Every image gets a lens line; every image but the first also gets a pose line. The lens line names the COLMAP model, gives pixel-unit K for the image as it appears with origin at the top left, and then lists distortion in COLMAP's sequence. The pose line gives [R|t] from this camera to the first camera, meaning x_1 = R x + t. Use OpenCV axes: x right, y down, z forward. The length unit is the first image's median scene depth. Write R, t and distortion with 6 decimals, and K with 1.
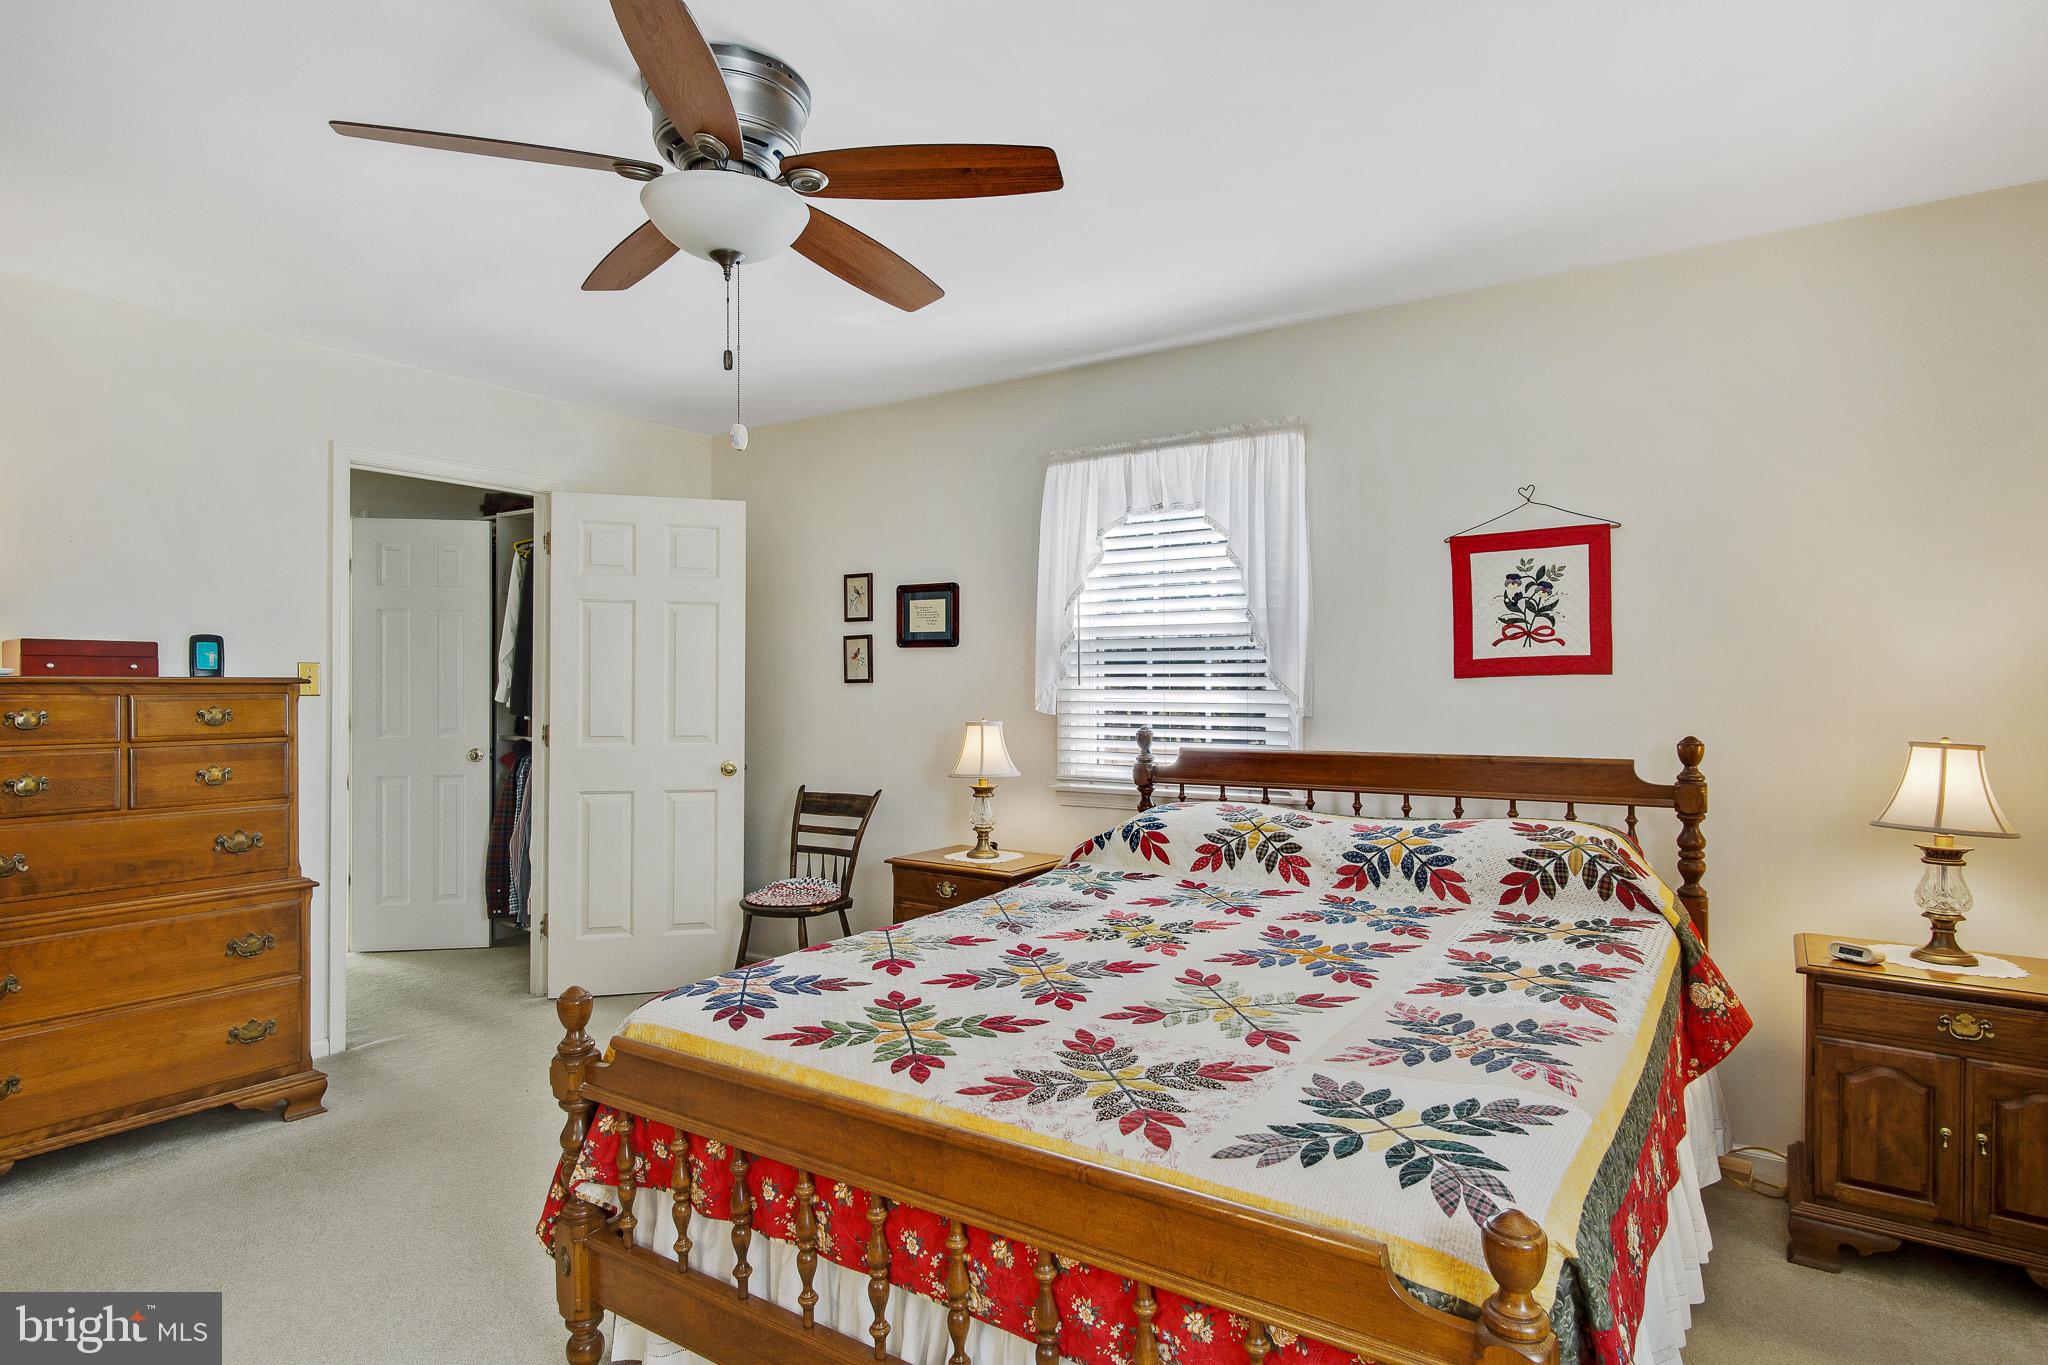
lens RADIAL K [[1113.7, 0, 1024.0], [0, 1113.7, 682.5], [0, 0, 1]] dist [0.017082, -0.000193]
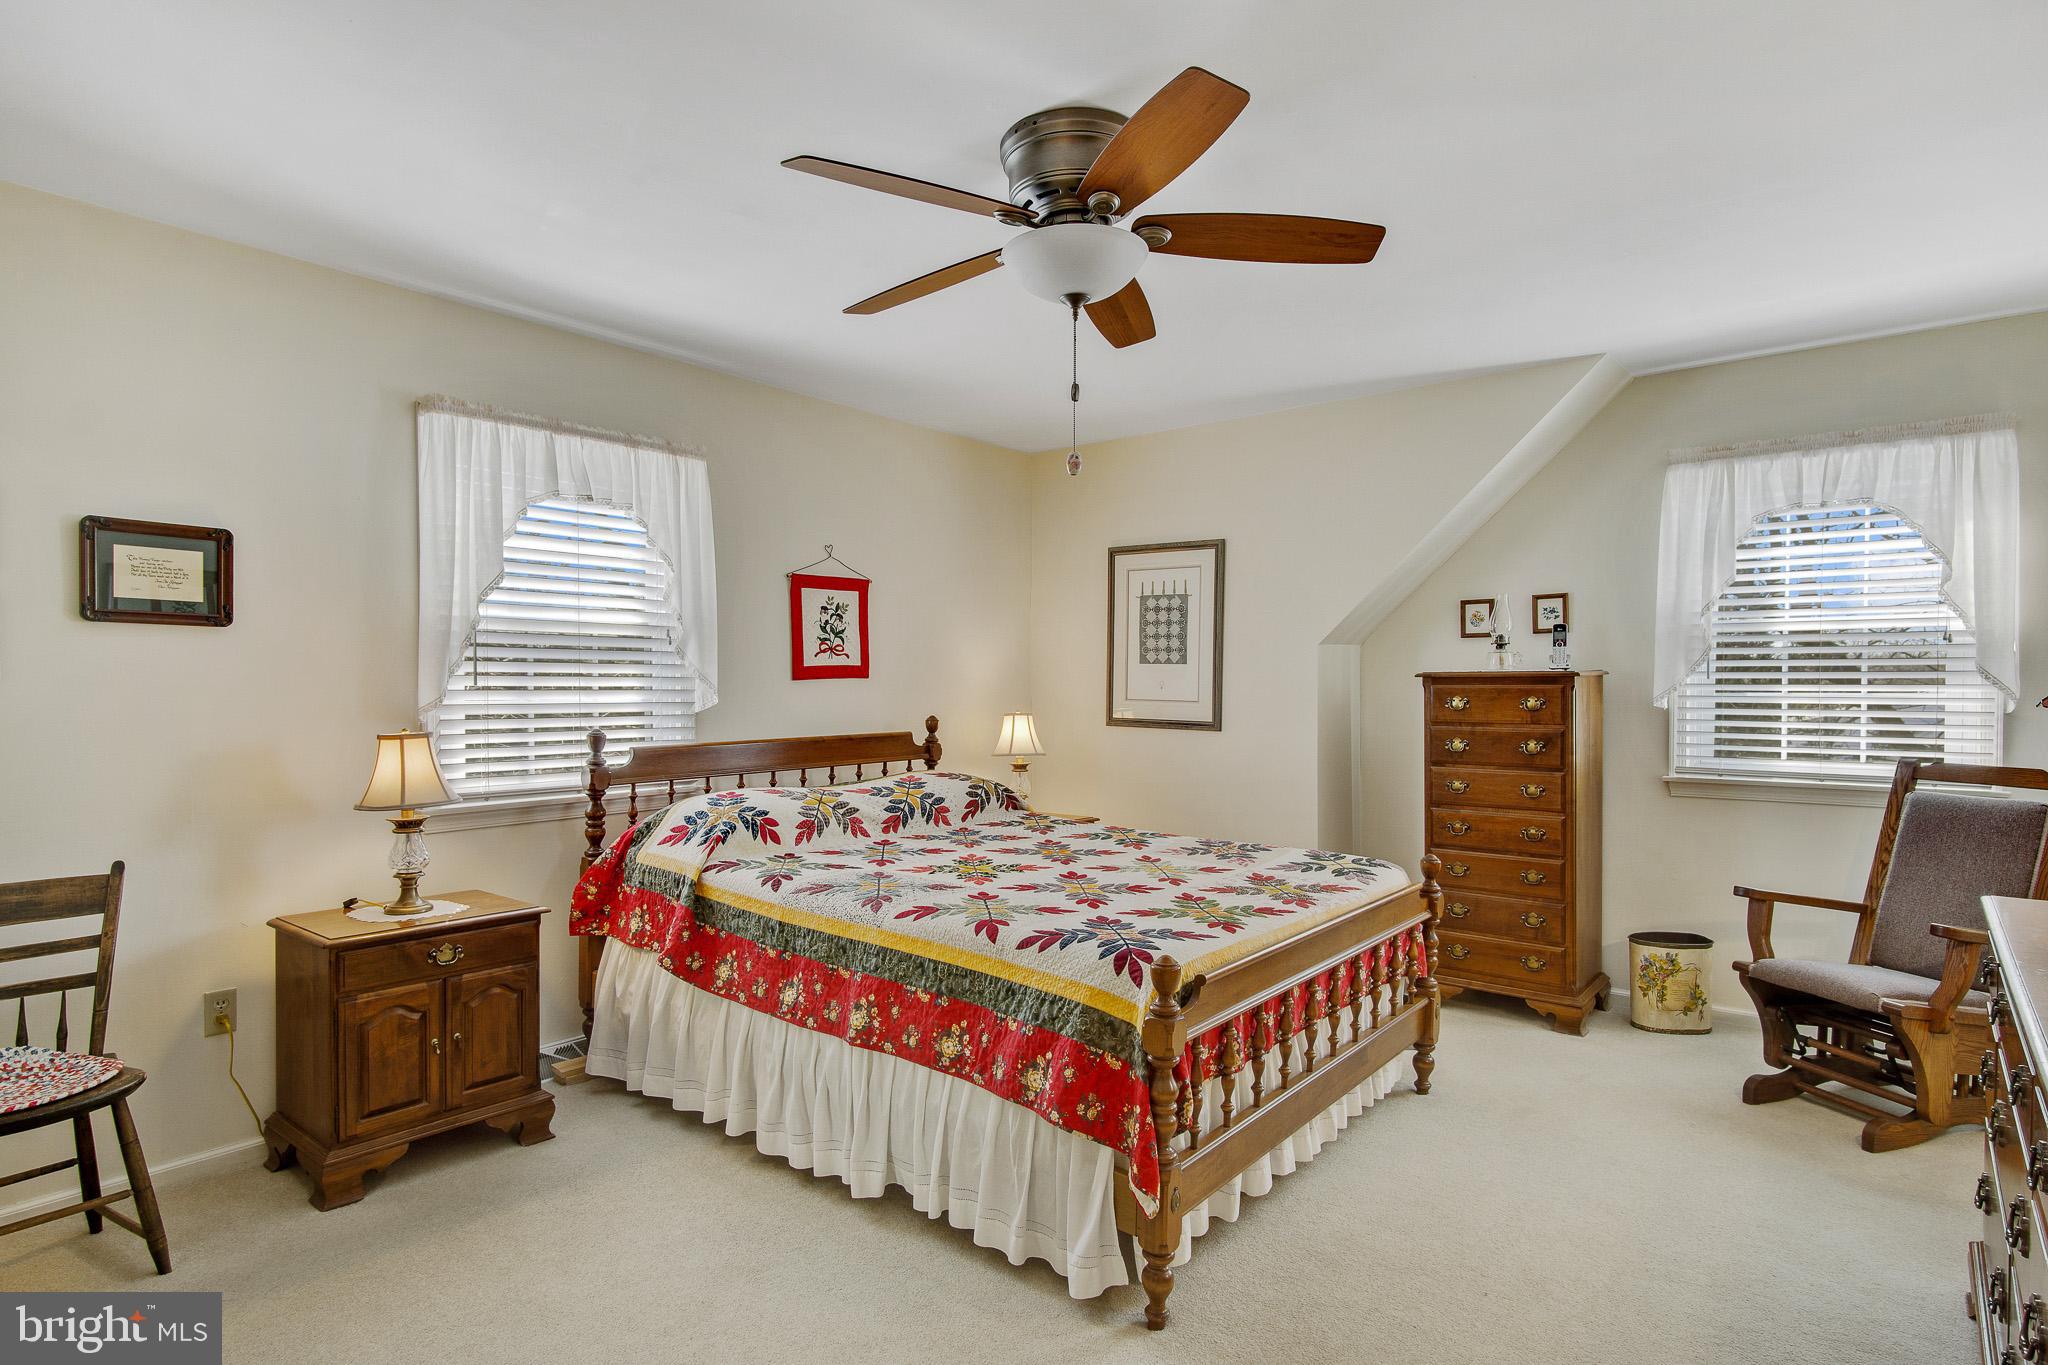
lens RADIAL K [[1086.2, 0, 1024.0], [0, 1086.2, 682.5], [0, 0, 1]] dist [0.000977, -0.000454]
pose [[0.077240, 0.005913, 0.996995, -0.800879], [-0.000045, 0.999982, -0.005927, 0.006108], [-0.997013, 0.000413, 0.077239, 0.571303]]
